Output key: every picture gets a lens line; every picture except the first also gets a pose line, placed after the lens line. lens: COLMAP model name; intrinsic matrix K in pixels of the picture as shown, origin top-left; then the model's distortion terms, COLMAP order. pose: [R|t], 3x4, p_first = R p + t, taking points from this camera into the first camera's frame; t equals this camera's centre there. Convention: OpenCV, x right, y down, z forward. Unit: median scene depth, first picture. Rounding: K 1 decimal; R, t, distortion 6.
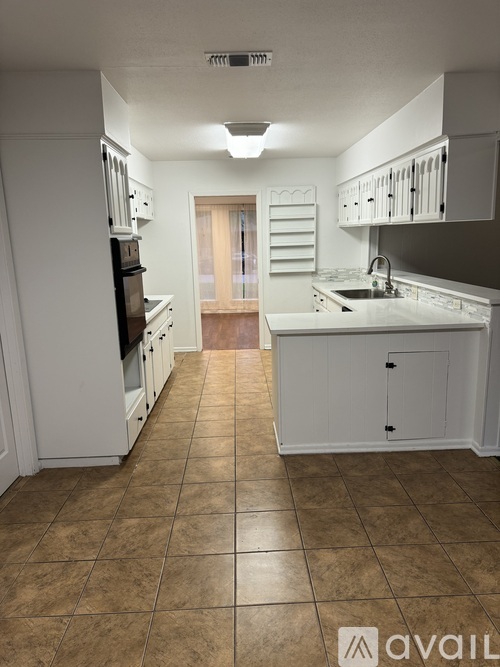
lens RADIAL K [[466.7, 0, 249.8], [0, 466.7, 334.0], [0, 0, 1]] dist [-0.005376, -0.009141]
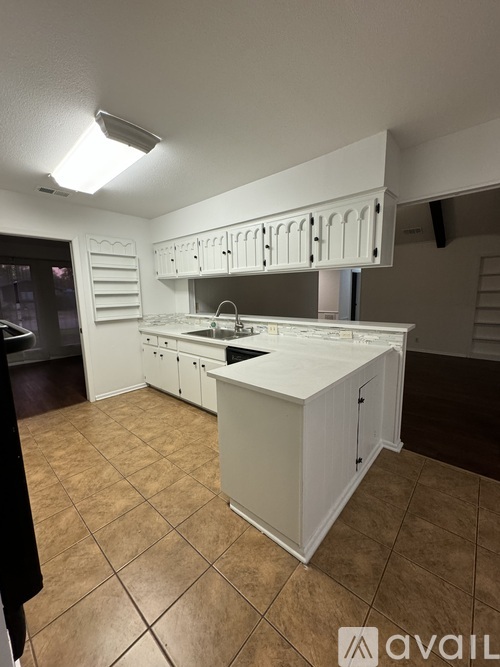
lens RADIAL K [[265.1, 0, 251.9], [0, 265.1, 328.0], [0, 0, 1]] dist [-0.006116, 0.000369]
pose [[0.677976, -0.074471, 0.731302, -0.179804], [0.142458, 0.989305, -0.031325, -0.069048], [-0.721148, 0.125418, 0.681334, 0.502550]]
